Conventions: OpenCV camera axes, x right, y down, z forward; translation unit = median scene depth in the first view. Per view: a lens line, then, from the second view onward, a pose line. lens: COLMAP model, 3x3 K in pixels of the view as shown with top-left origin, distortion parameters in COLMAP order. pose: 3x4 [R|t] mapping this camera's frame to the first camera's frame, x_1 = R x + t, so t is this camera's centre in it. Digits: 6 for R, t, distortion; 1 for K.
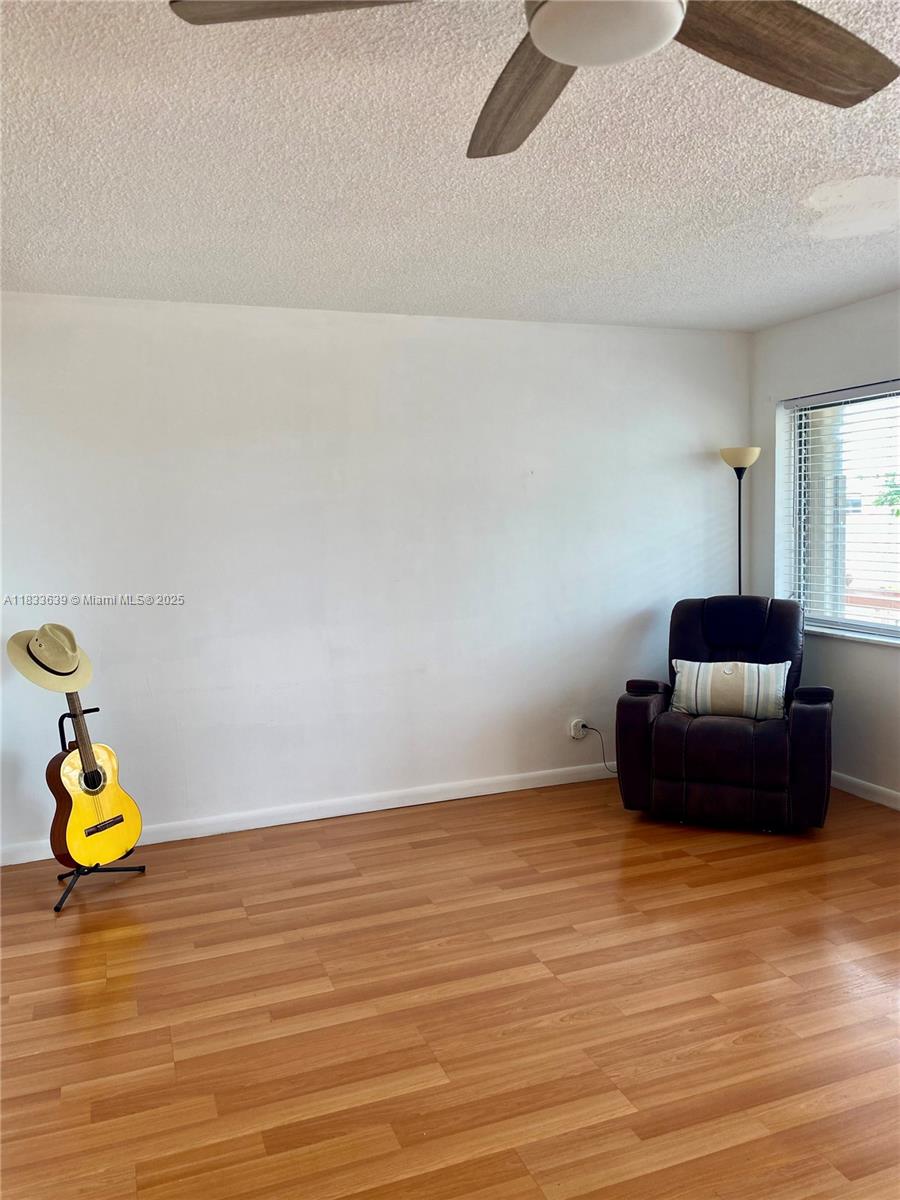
lens RADIAL K [[912.2, 0, 450.0], [0, 912.2, 600.0], [0, 0, 1]] dist [0.093927, -0.159414]
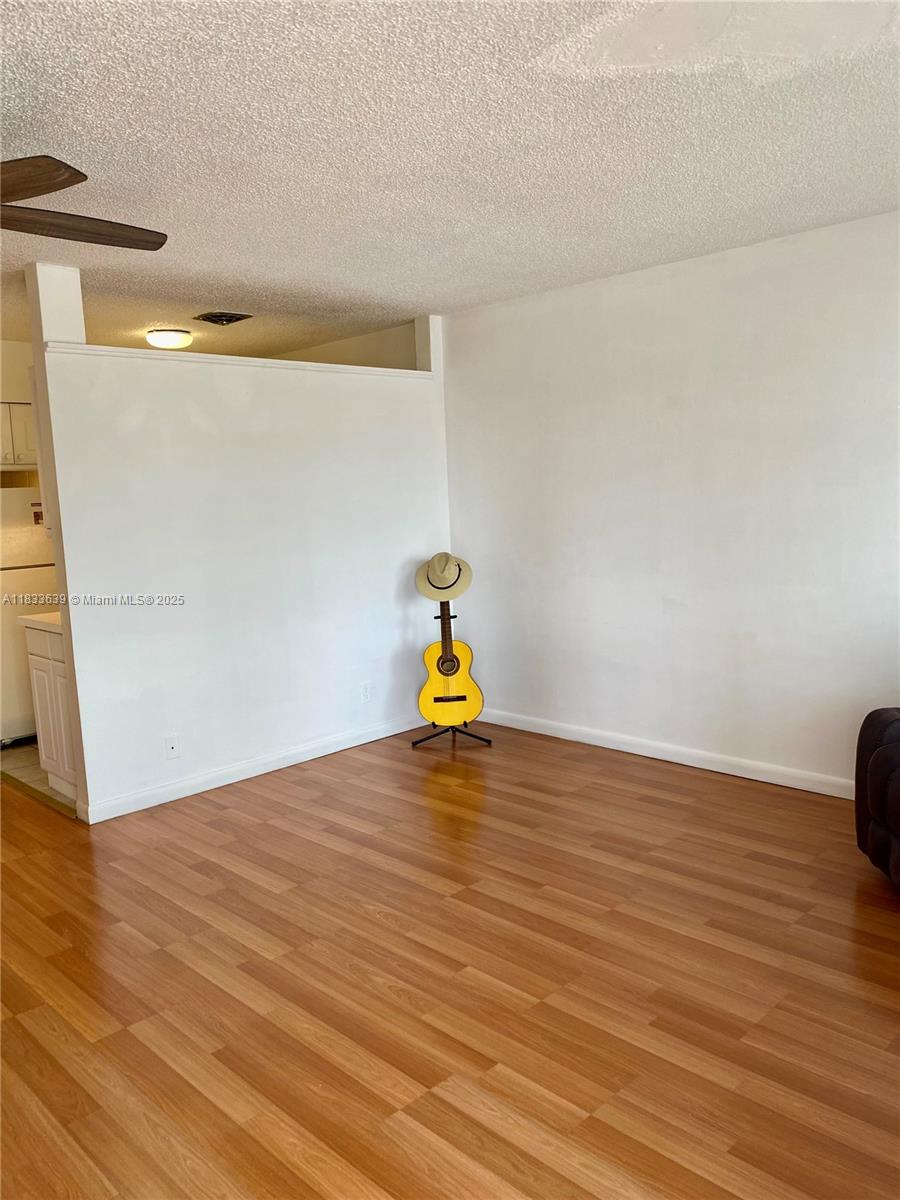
lens RADIAL K [[912.2, 0, 450.0], [0, 912.2, 600.0], [0, 0, 1]] dist [0.093927, -0.159414]
pose [[0.406875, 0.121517, -0.905365, 0.850164], [-0.050425, 0.992589, 0.110563, -0.057088], [0.912091, 0.000668, 0.409988, 0.428795]]
